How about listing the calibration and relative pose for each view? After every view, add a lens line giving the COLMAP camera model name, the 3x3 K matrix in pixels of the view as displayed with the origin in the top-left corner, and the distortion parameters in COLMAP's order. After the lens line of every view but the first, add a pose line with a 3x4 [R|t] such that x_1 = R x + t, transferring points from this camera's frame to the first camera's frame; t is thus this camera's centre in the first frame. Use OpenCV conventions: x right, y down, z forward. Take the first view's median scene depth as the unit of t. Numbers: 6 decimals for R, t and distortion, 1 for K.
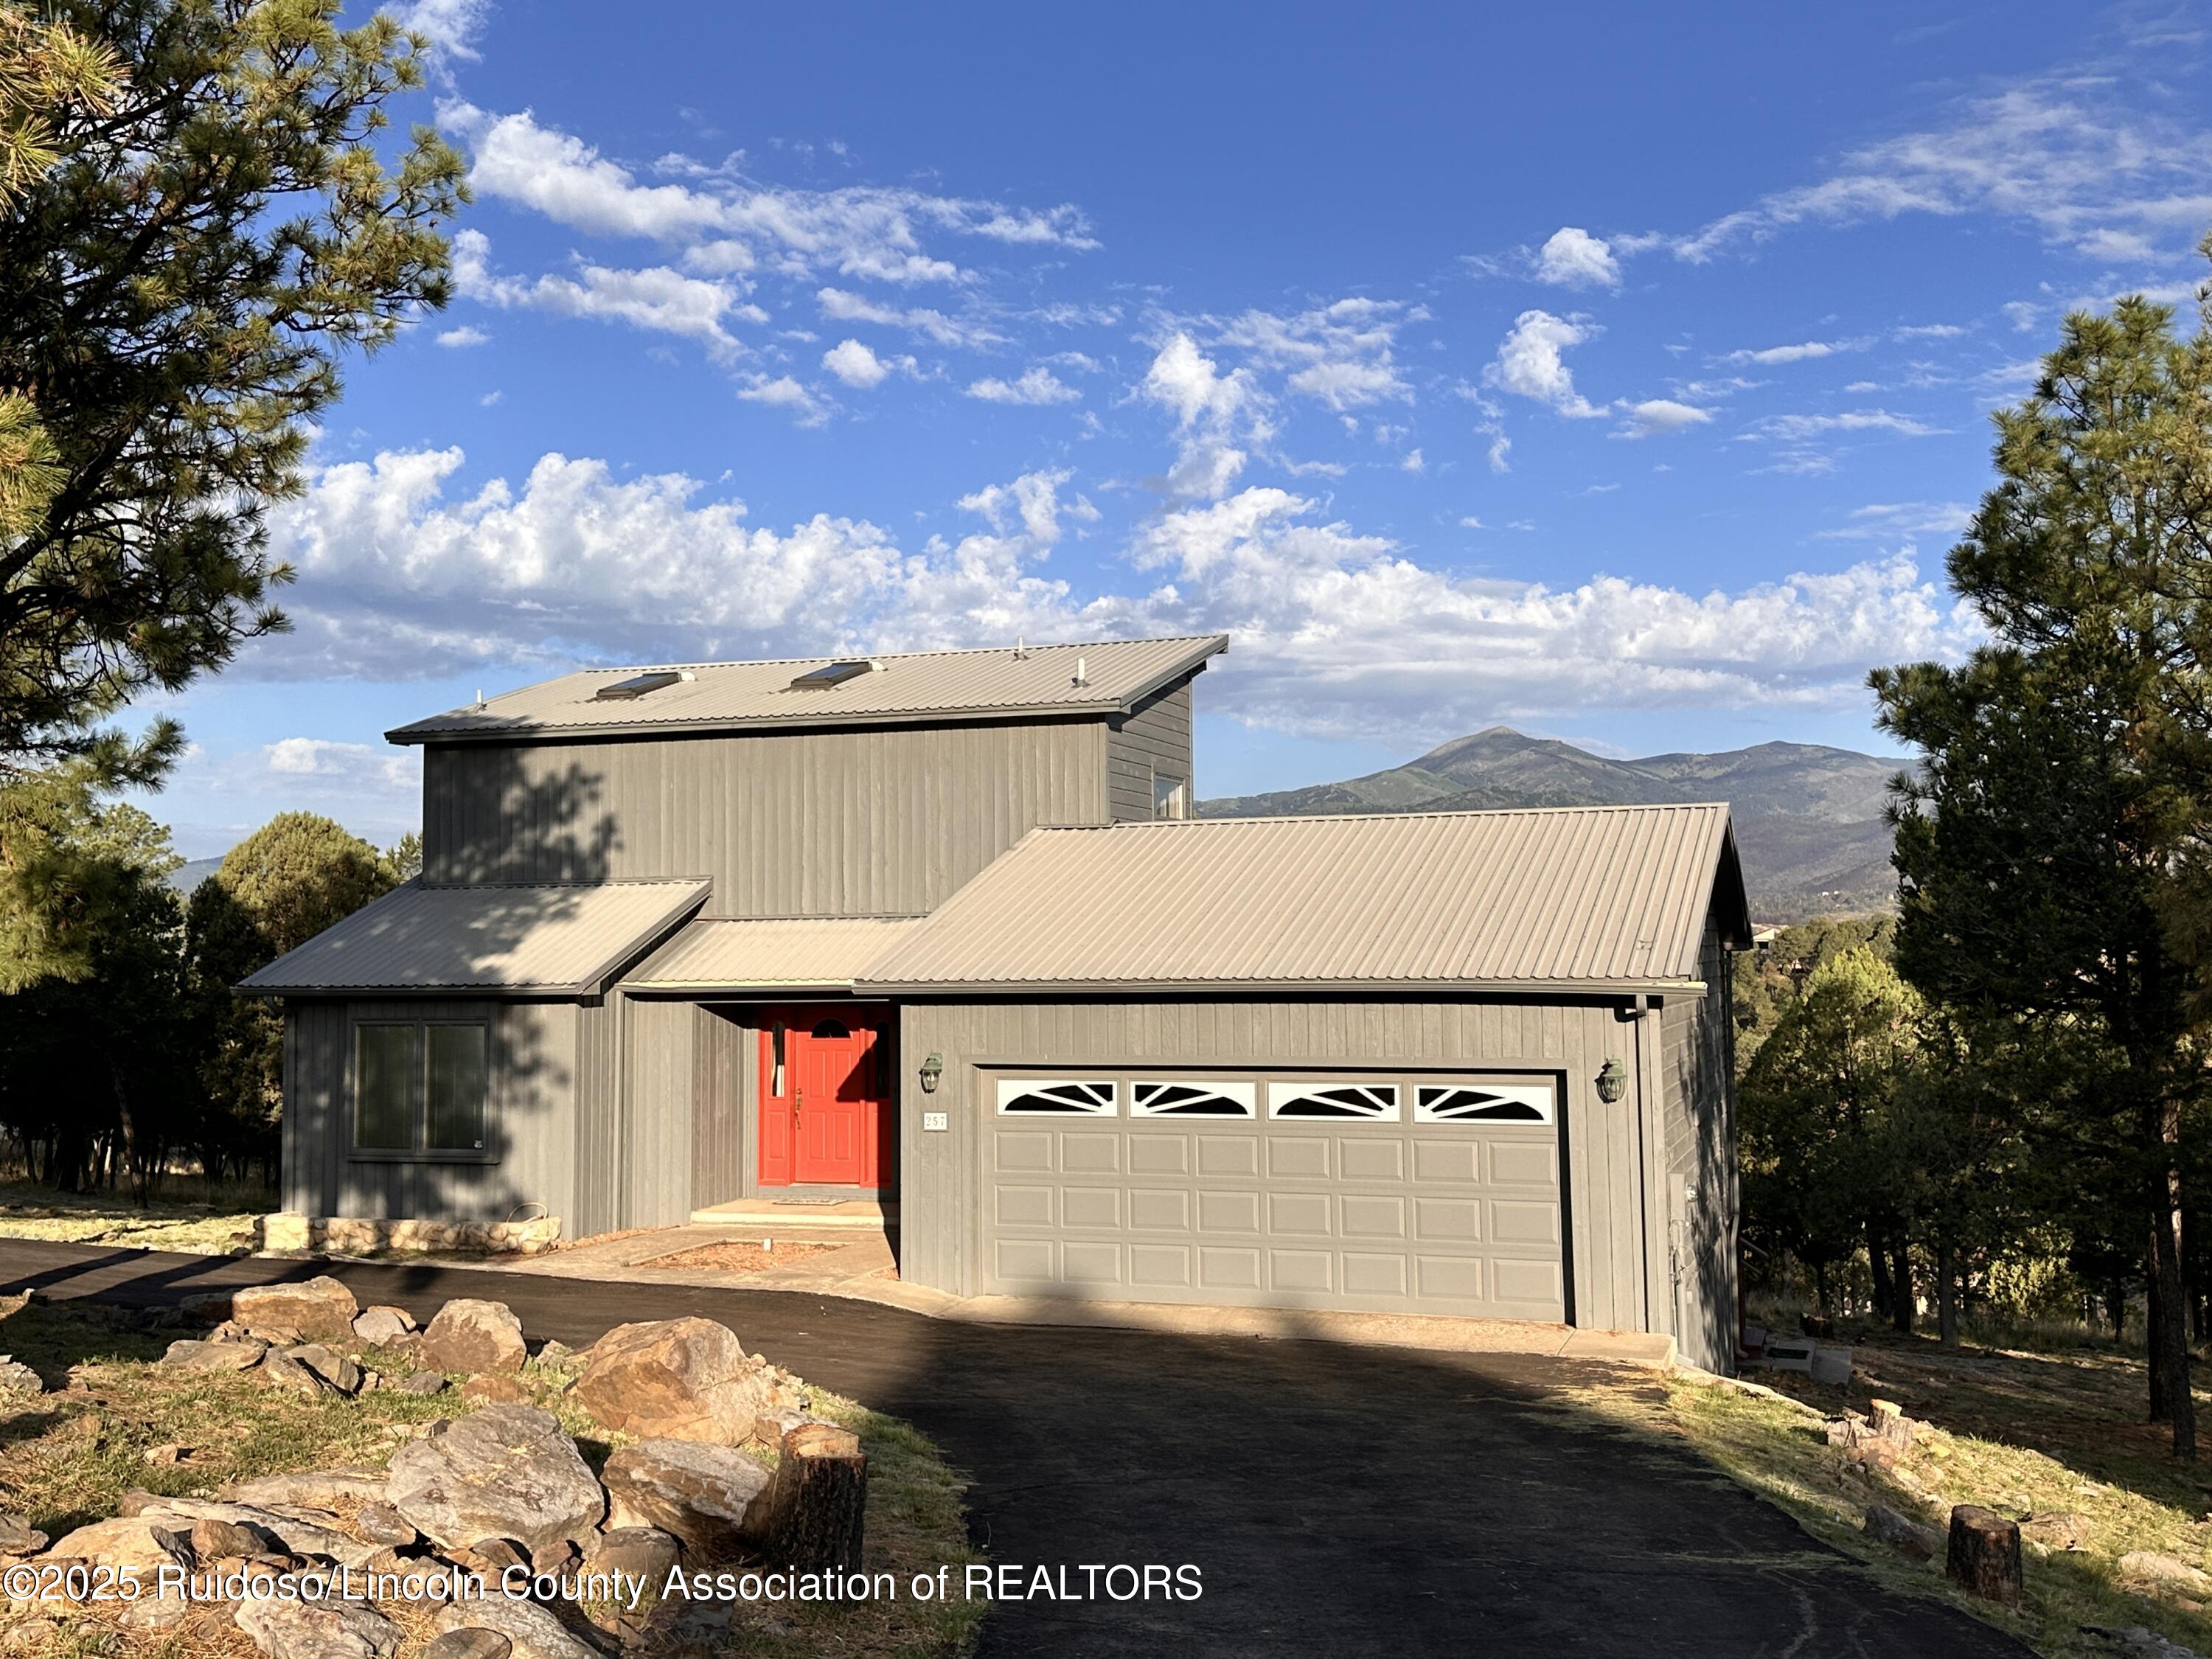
lens RADIAL K [[2276.2, 0, 1106.0], [0, 2276.2, 829.5], [0, 0, 1]] dist [0.112013, -0.233778]
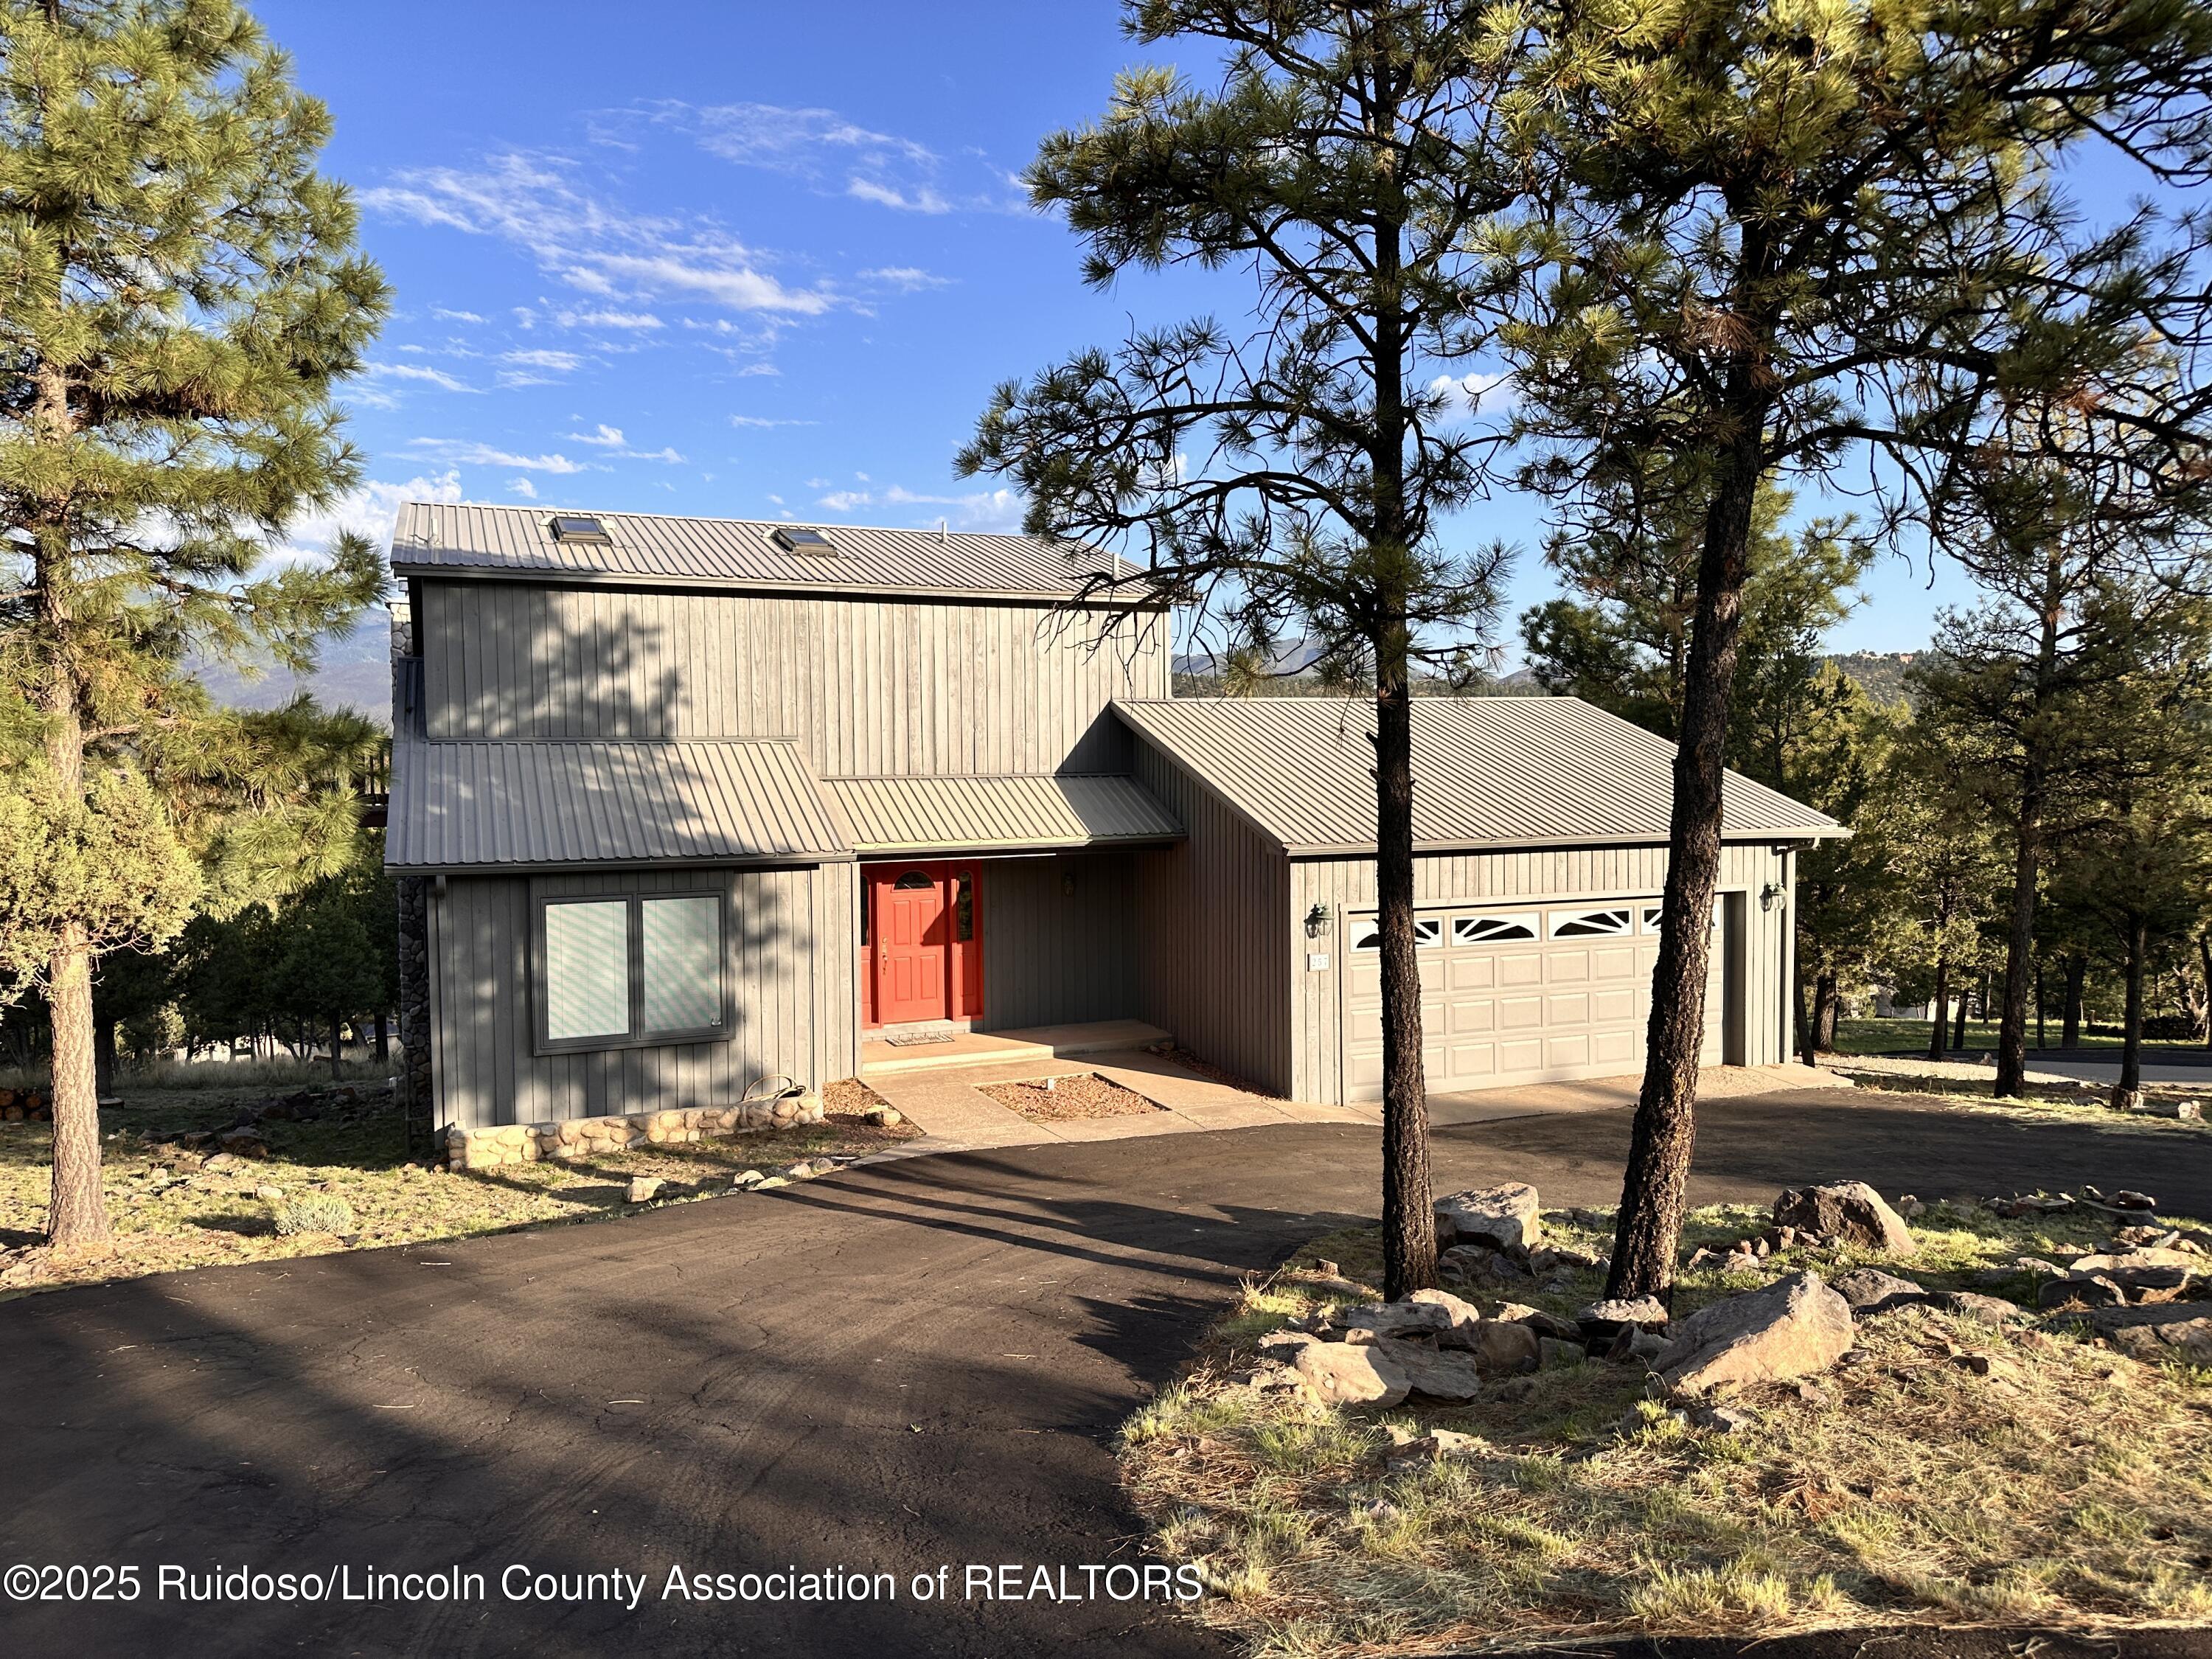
lens RADIAL K [[1580.8, 0, 1106.0], [0, 1580.8, 829.5], [0, 0, 1]] dist [-0.006127, -0.004683]
pose [[0.733047, -0.027974, 0.679602, -0.533628], [-0.038488, 0.995847, 0.082506, -0.000781], [-0.679088, -0.086637, 0.728926, 0.378729]]
